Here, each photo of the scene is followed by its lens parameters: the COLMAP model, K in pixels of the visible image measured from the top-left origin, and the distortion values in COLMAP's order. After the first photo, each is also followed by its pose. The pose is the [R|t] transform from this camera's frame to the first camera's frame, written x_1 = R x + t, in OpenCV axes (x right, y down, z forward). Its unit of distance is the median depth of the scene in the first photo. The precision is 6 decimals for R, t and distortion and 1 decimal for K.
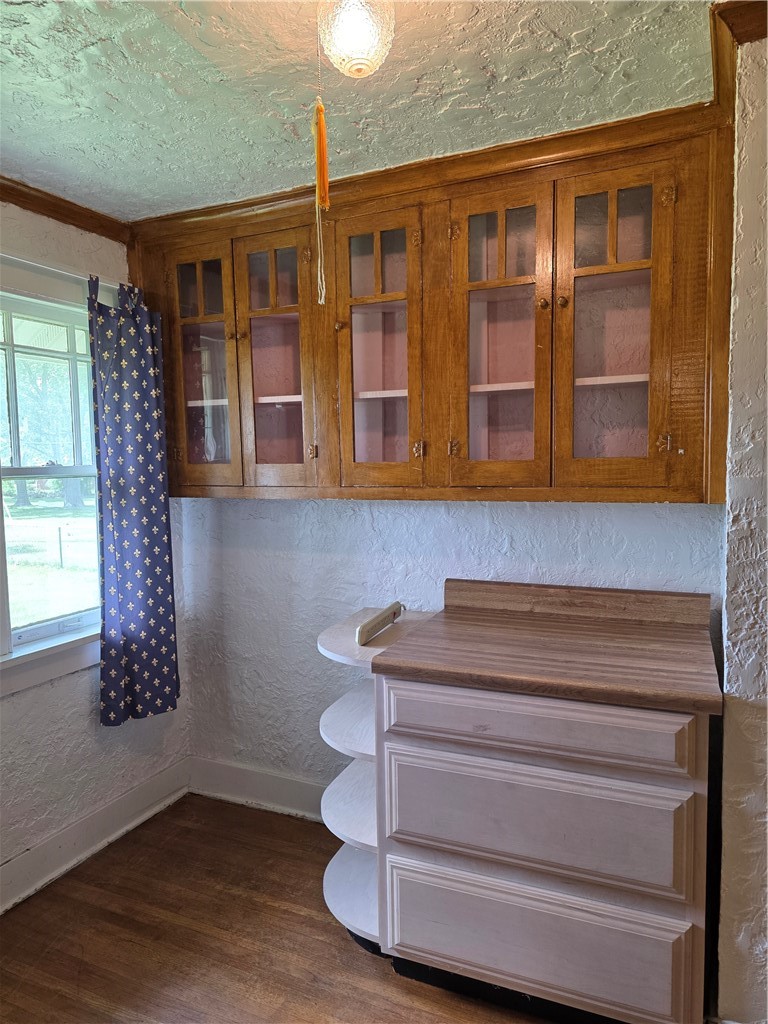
lens RADIAL K [[686.1, 0, 379.1], [0, 686.1, 532.8], [0, 0, 1]] dist [0.027090, -0.002441]
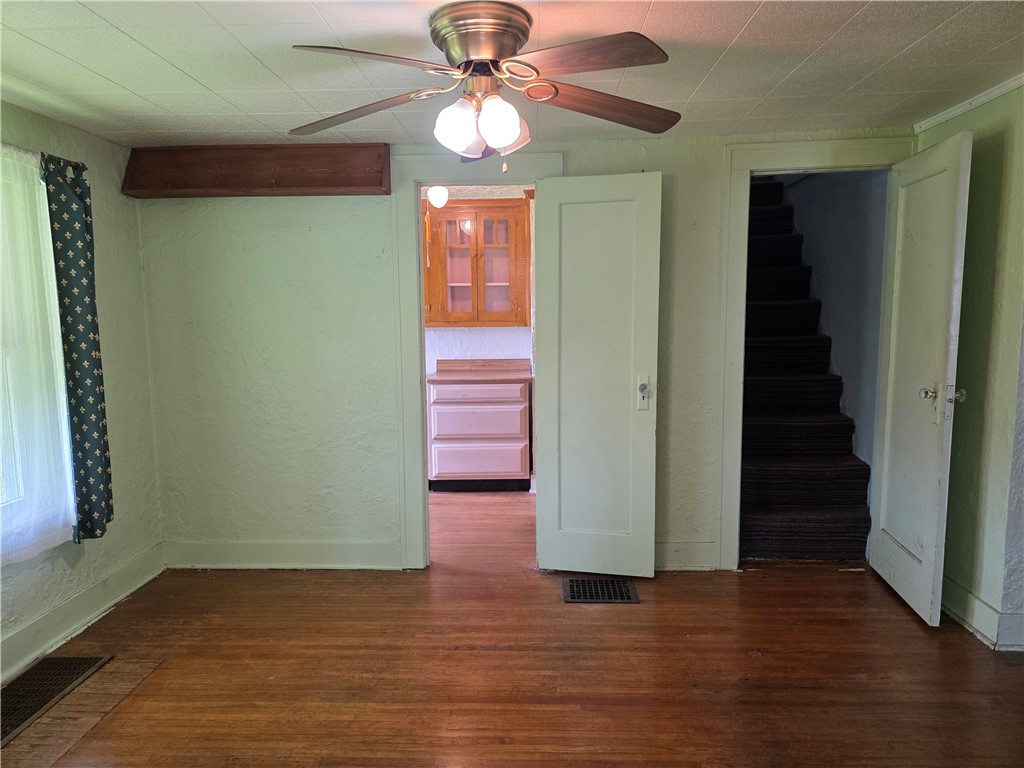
lens RADIAL K [[686.1, 0, 510.7], [0, 686.1, 386.8], [0, 0, 1]] dist [0.027090, -0.002441]
pose [[0.925300, -0.032242, 0.377863, -0.687019], [0.027146, 0.999455, 0.018805, 0.148194], [-0.378264, -0.007143, 0.925670, -1.627045]]
